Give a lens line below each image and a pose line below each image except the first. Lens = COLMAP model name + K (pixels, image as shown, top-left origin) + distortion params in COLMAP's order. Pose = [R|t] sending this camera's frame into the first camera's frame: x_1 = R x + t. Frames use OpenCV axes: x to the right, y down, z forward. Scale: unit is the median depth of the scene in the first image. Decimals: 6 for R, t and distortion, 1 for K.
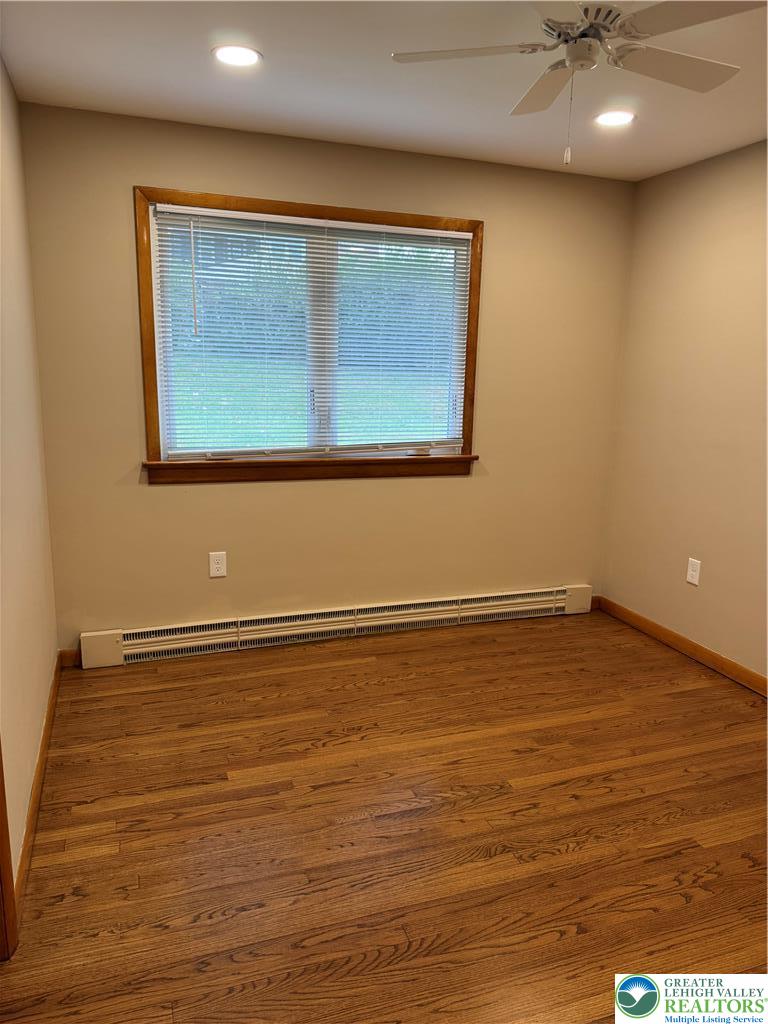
lens RADIAL K [[719.6, 0, 387.4], [0, 719.6, 515.4], [0, 0, 1]] dist [0.061290, -0.073823]
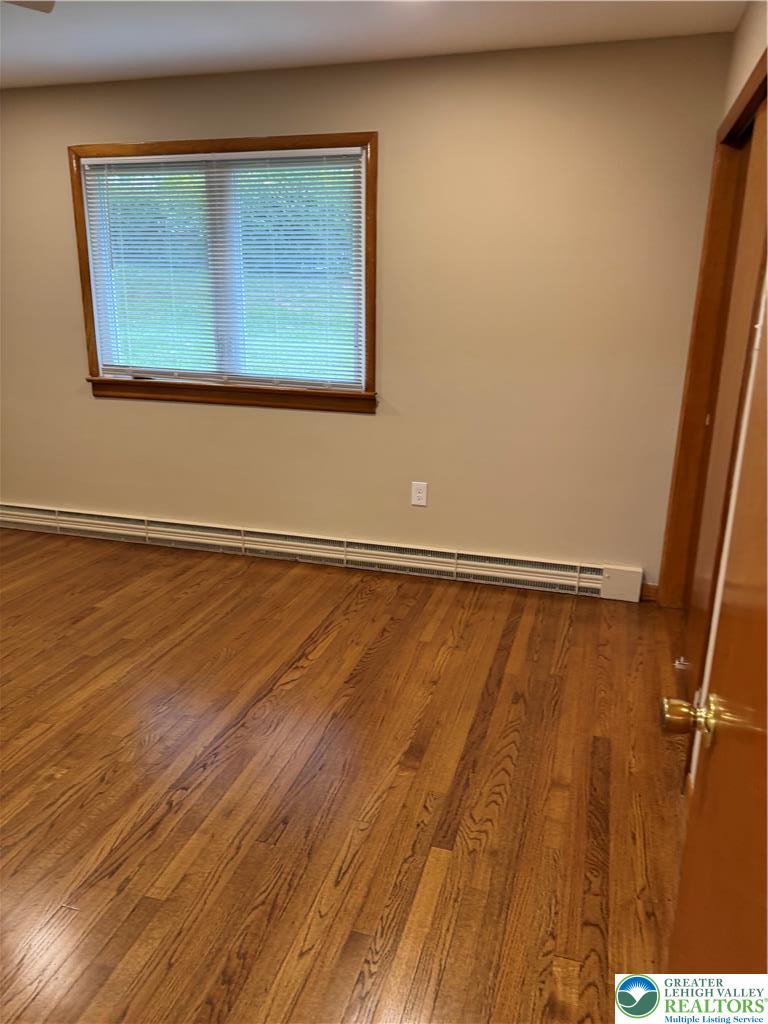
lens RADIAL K [[719.6, 0, 393.5], [0, 719.6, 512.8], [0, 0, 1]] dist [0.061290, -0.073823]
pose [[0.810382, 0.157763, -0.564263, 0.730173], [-0.114742, 0.987151, 0.111209, -0.038878], [0.574557, -0.025377, 0.818071, 0.255554]]
